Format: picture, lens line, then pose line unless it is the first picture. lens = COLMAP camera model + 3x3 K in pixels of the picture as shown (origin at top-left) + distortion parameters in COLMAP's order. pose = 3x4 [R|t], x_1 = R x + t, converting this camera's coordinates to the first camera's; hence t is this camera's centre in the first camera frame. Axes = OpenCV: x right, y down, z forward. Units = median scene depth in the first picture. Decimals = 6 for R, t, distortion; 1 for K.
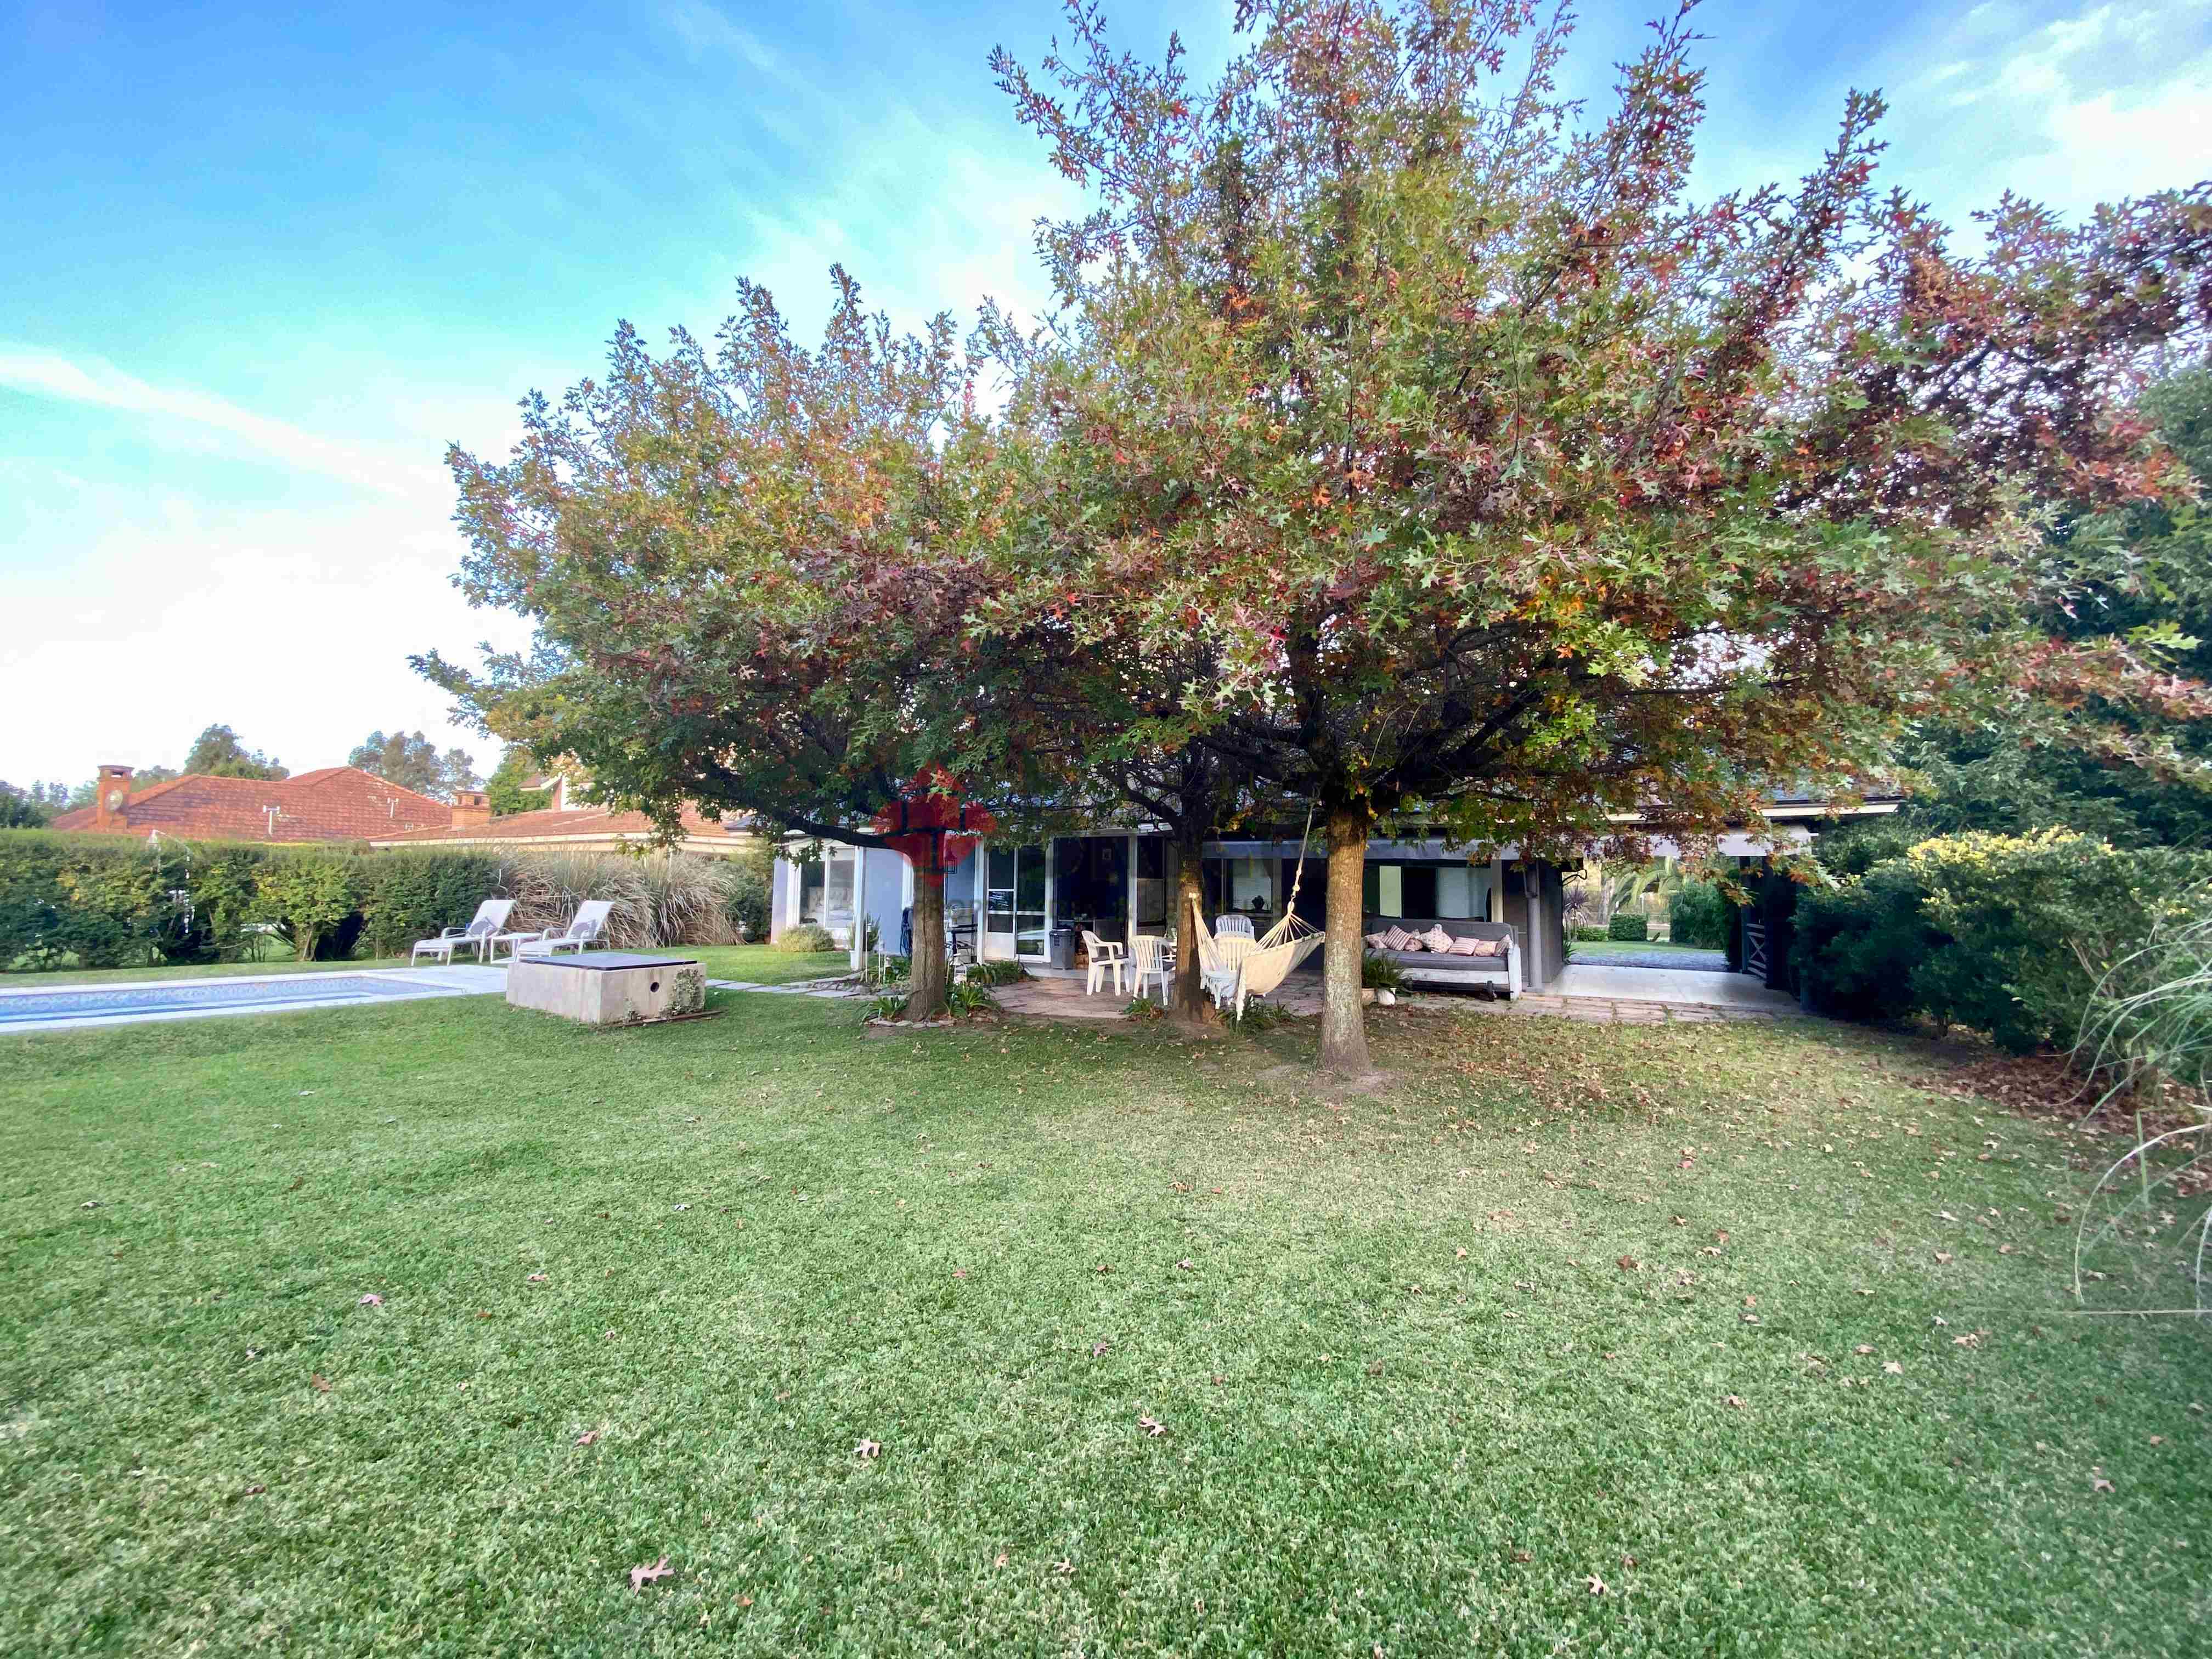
lens RADIAL K [[886.6, 0, 1113.6], [0, 886.6, 825.9], [0, 0, 1]] dist [0.007242, -0.014714]
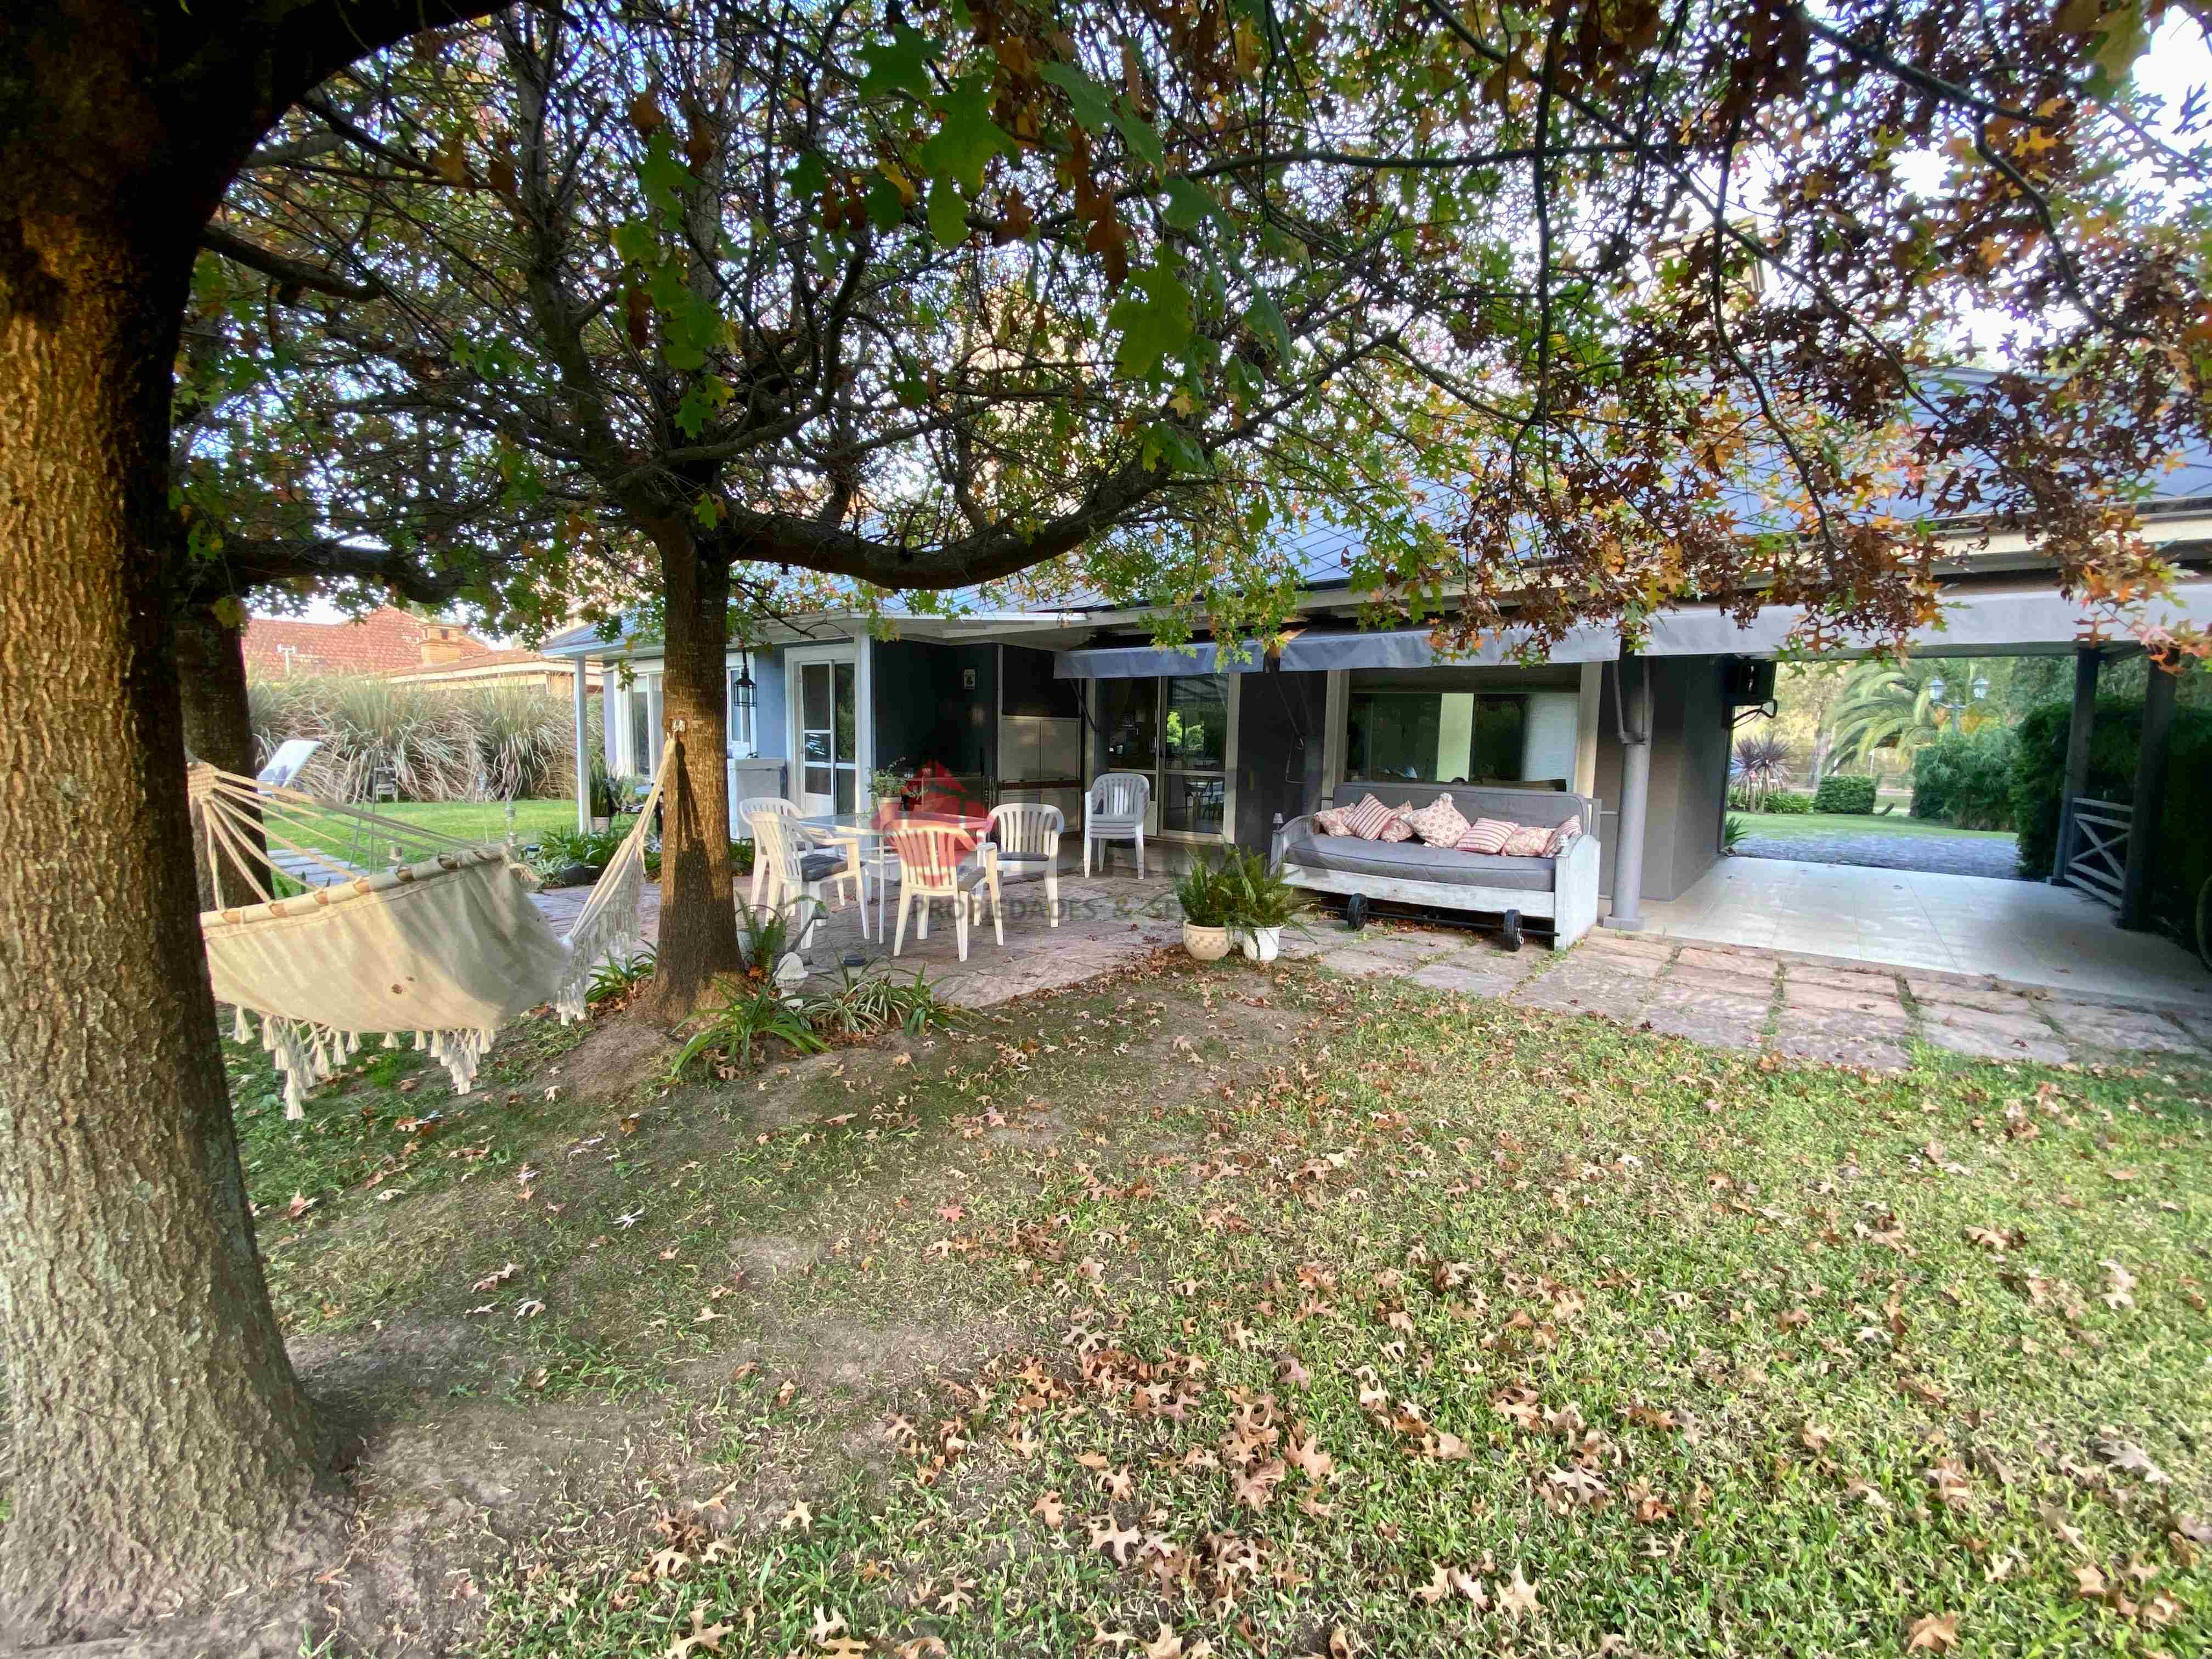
lens RADIAL K [[886.6, 0, 1101.5], [0, 886.6, 830.2], [0, 0, 1]] dist [0.007242, -0.014714]
pose [[0.983847, 0.022790, -0.177554, 0.209175], [0.007509, 0.985736, 0.168134, 0.032853], [0.178853, -0.166752, 0.969642, 0.353611]]
